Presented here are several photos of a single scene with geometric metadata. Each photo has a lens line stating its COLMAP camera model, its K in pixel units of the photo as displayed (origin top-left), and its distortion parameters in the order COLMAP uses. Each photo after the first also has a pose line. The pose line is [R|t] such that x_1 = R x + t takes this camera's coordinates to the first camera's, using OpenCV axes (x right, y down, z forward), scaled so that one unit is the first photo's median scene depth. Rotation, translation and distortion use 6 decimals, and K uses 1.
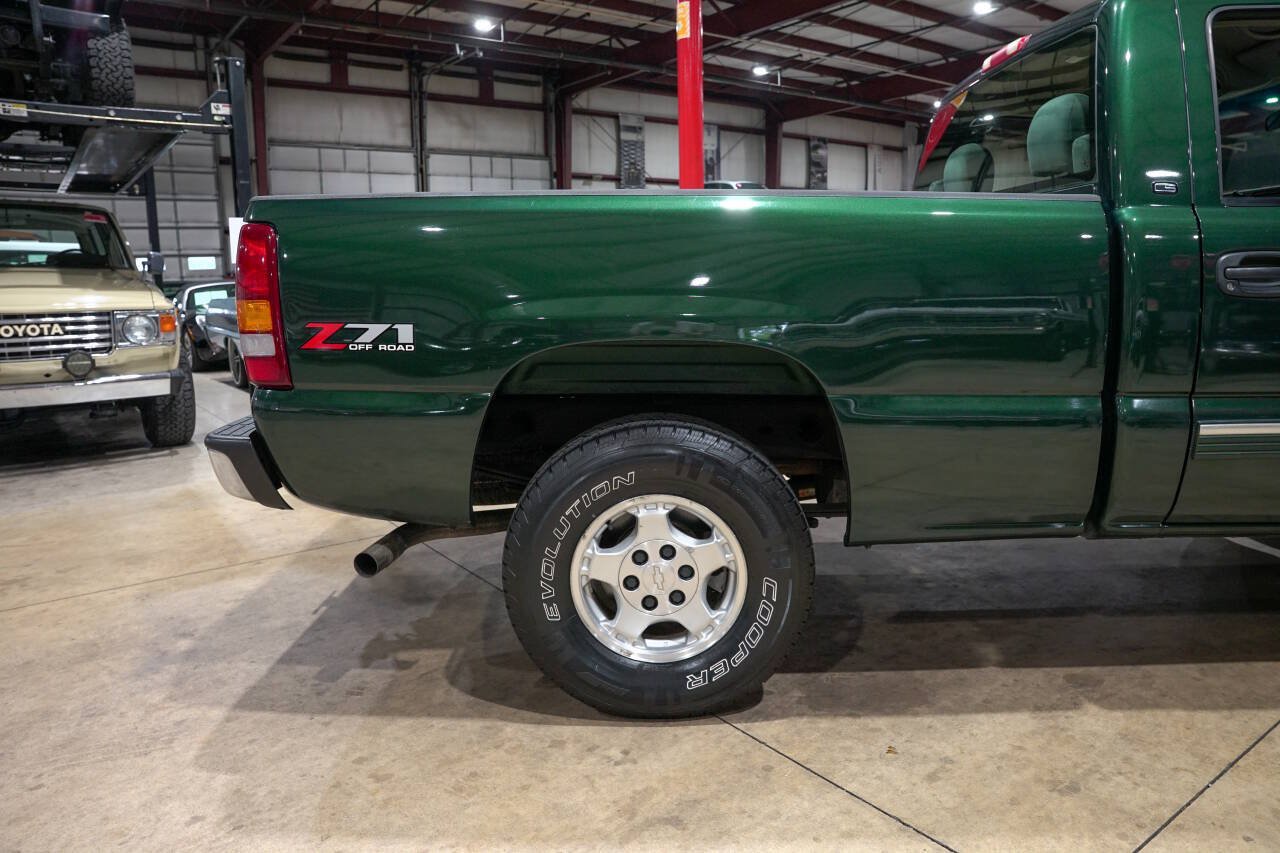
lens RADIAL K [[877.1, 0, 643.7], [0, 877.1, 421.9], [0, 0, 1]] dist [-0.139042, 0.107721]
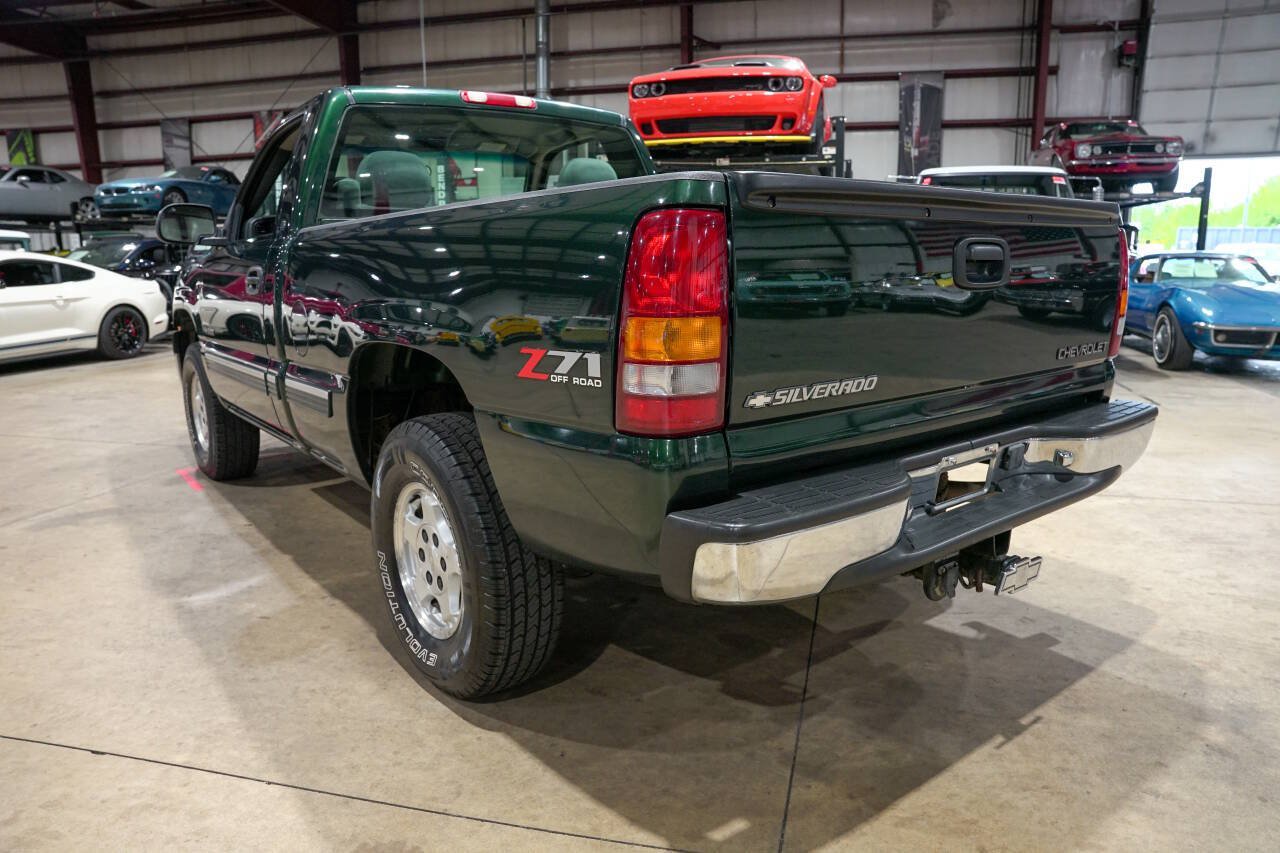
lens RADIAL K [[877.1, 0, 644.8], [0, 877.1, 423.2], [0, 0, 1]] dist [-0.139042, 0.107721]
pose [[-0.630870, -0.127474, 0.765345, -0.401477], [0.151439, 0.947210, 0.282596, -0.165448], [-0.760966, 0.294184, -0.578261, 0.924084]]
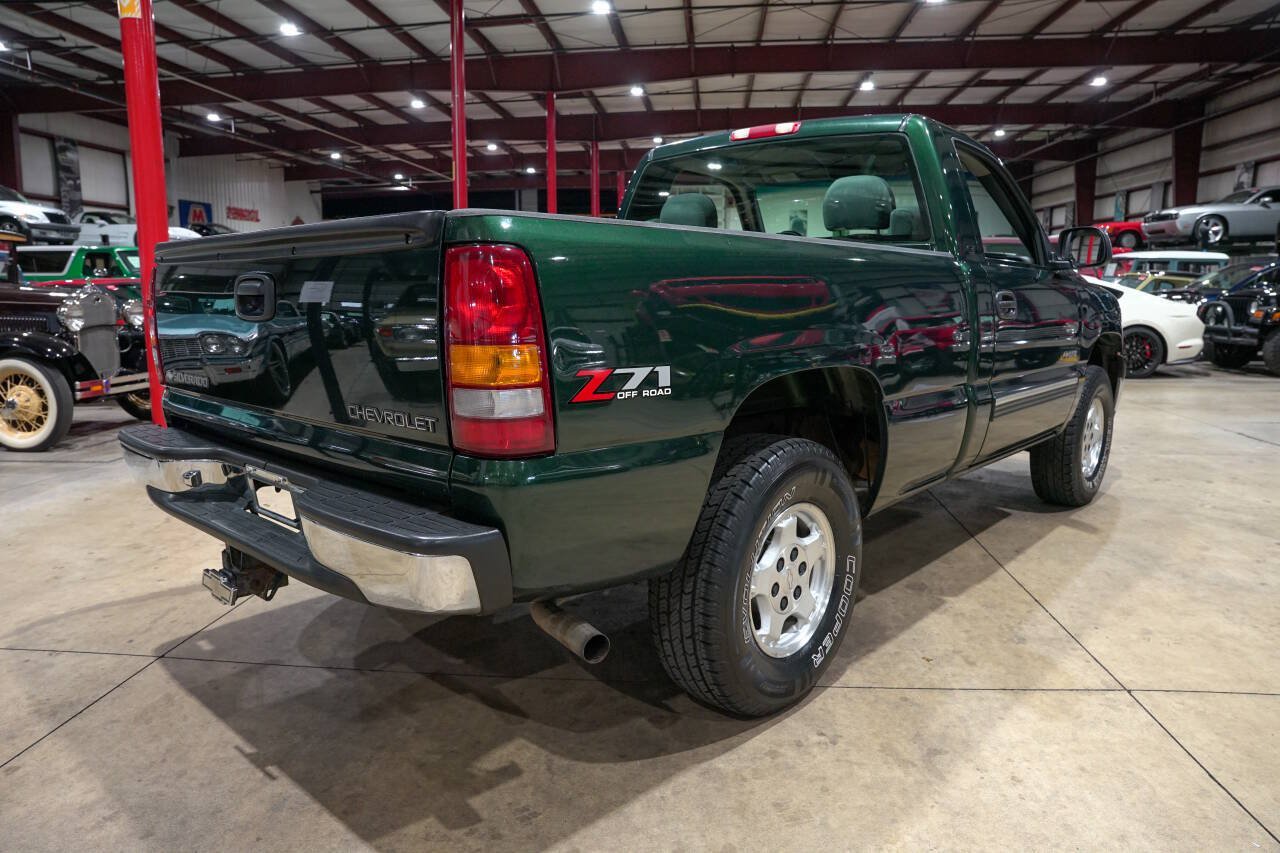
lens RADIAL K [[877.1, 0, 641.8], [0, 877.1, 421.9], [0, 0, 1]] dist [-0.139042, 0.107721]
pose [[0.664379, -0.104809, 0.740011, -0.382461], [0.119885, 0.992242, 0.032900, -0.034001], [-0.737718, 0.066858, 0.671790, 0.156088]]
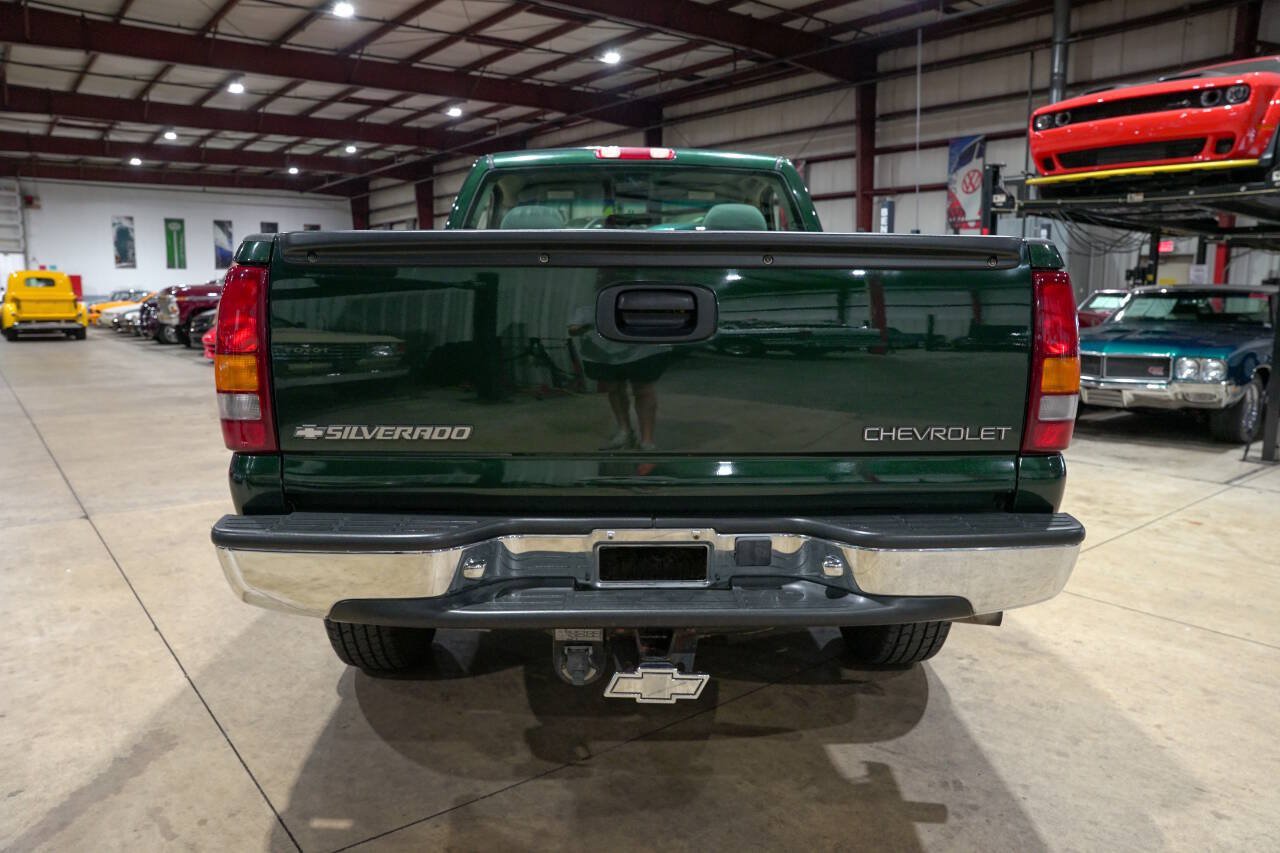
lens RADIAL K [[877.1, 0, 642.4], [0, 877.1, 423.8], [0, 0, 1]] dist [-0.139042, 0.107721]
pose [[-0.041630, -0.129652, 0.990685, -0.533354], [0.165104, 0.977021, 0.134802, -0.106976], [-0.985397, 0.169177, -0.019267, 0.586667]]
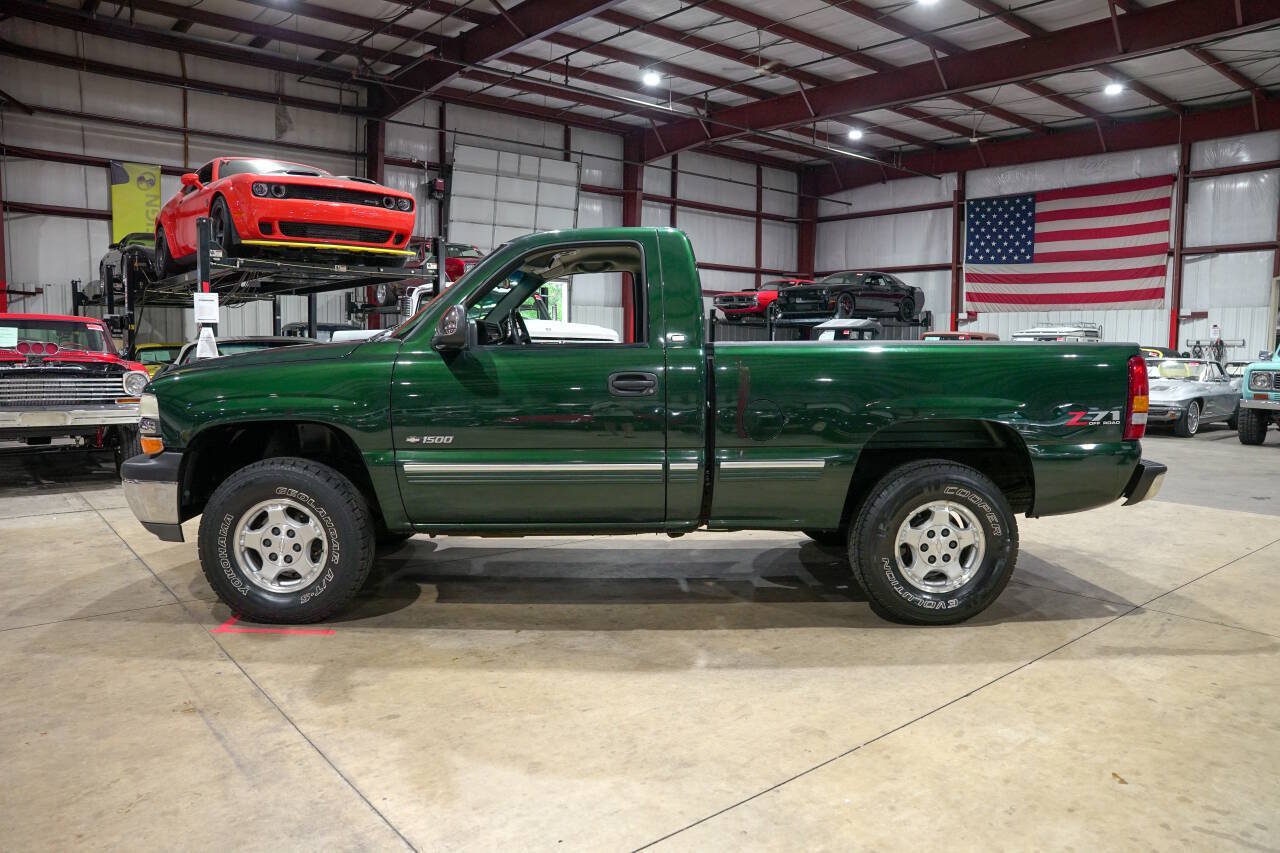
lens RADIAL K [[877.1, 0, 644.1], [0, 877.1, 423.2], [0, 0, 1]] dist [-0.139042, 0.107721]
pose [[-0.998594, 0.011254, -0.051807, 0.313500], [-0.002300, 0.967093, 0.254413, -0.286469], [0.052965, 0.254174, -0.965707, 1.467982]]
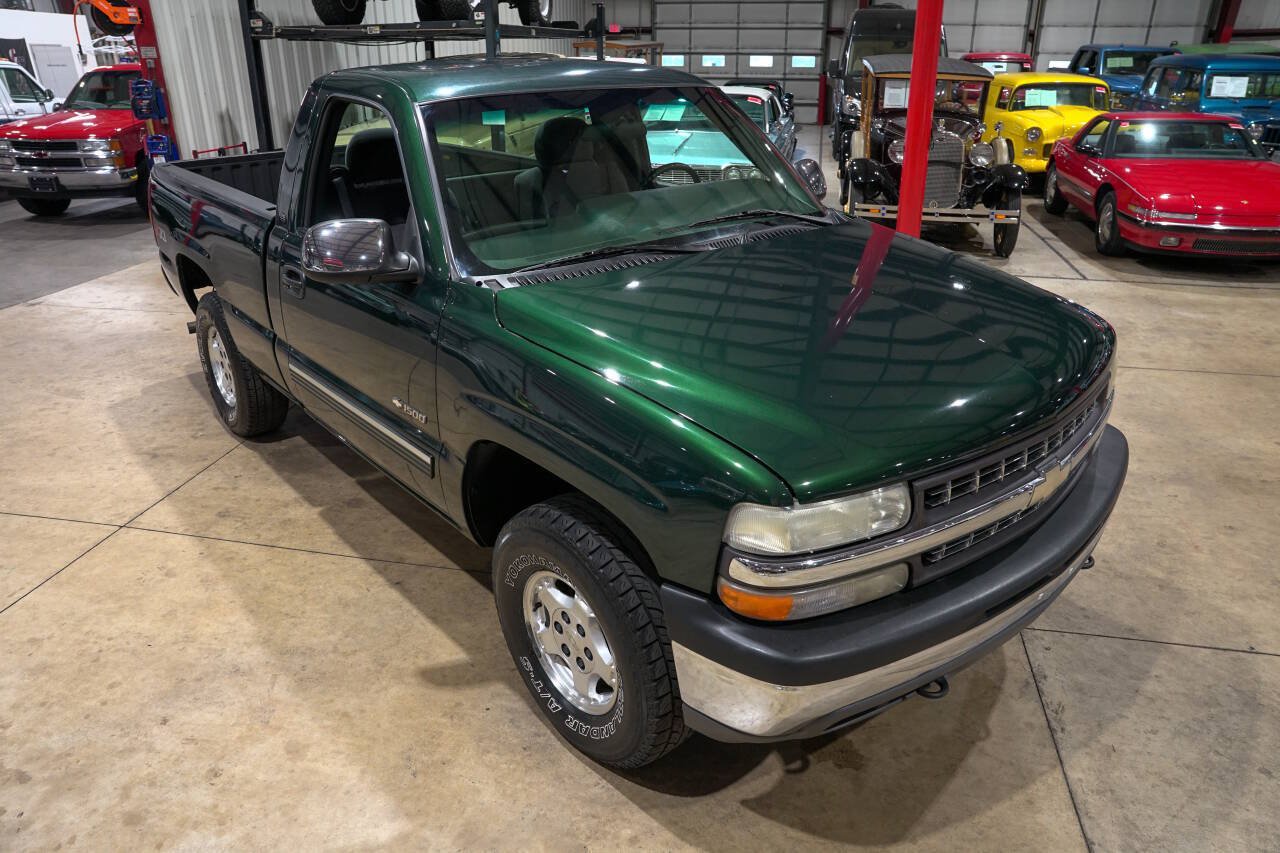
lens RADIAL K [[877.1, 0, 642.7], [0, 877.1, 425.6], [0, 0, 1]] dist [-0.139042, 0.107721]
pose [[0.669999, 0.314167, -0.672607, 0.894121], [-0.134758, 0.942454, 0.305974, -0.191100], [0.730029, -0.114363, 0.673780, 0.135342]]
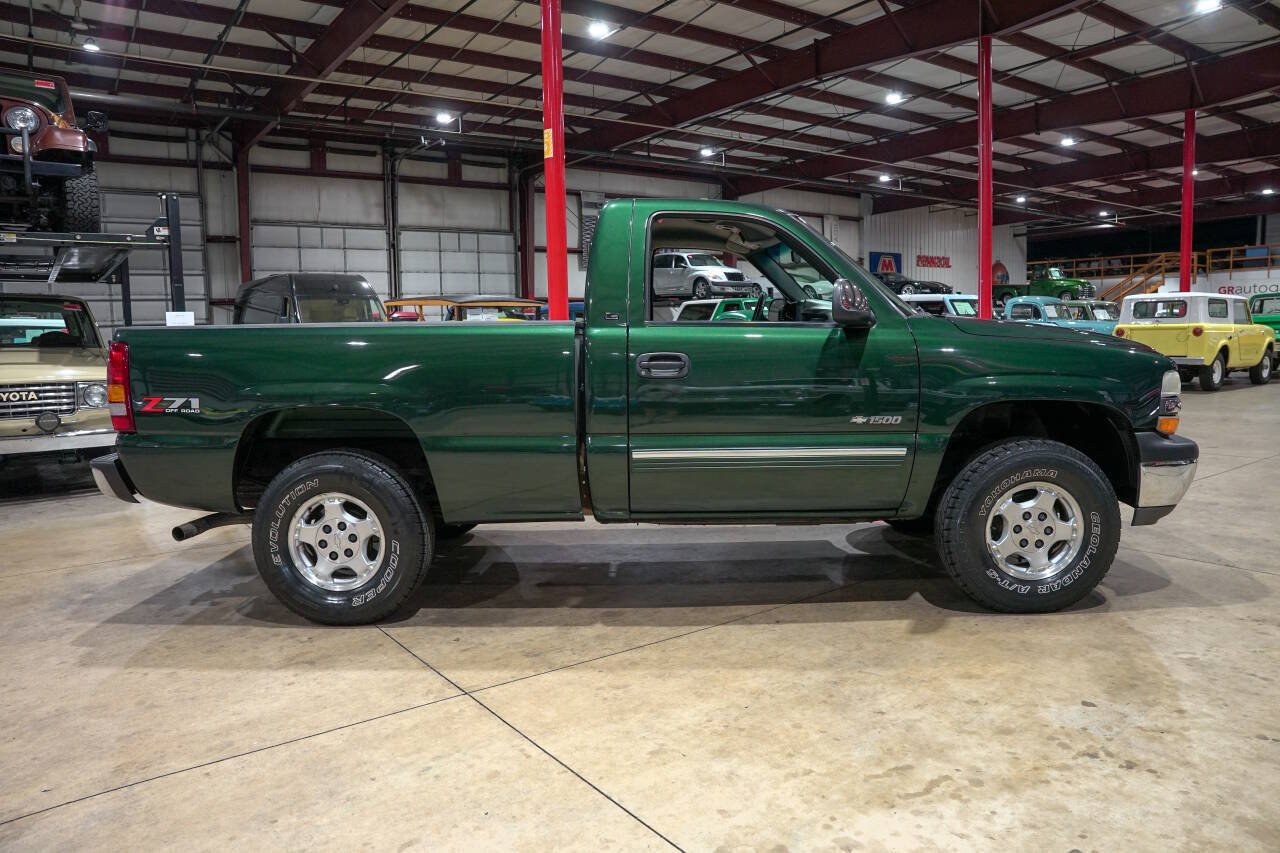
lens RADIAL K [[877.1, 0, 642.9], [0, 877.1, 422.5], [0, 0, 1]] dist [-0.139042, 0.107721]
pose [[0.999974, -0.004084, -0.005907, 0.267529], [0.003674, 0.997692, -0.067804, 0.025201], [0.006170, 0.067780, 0.997681, -0.308370]]
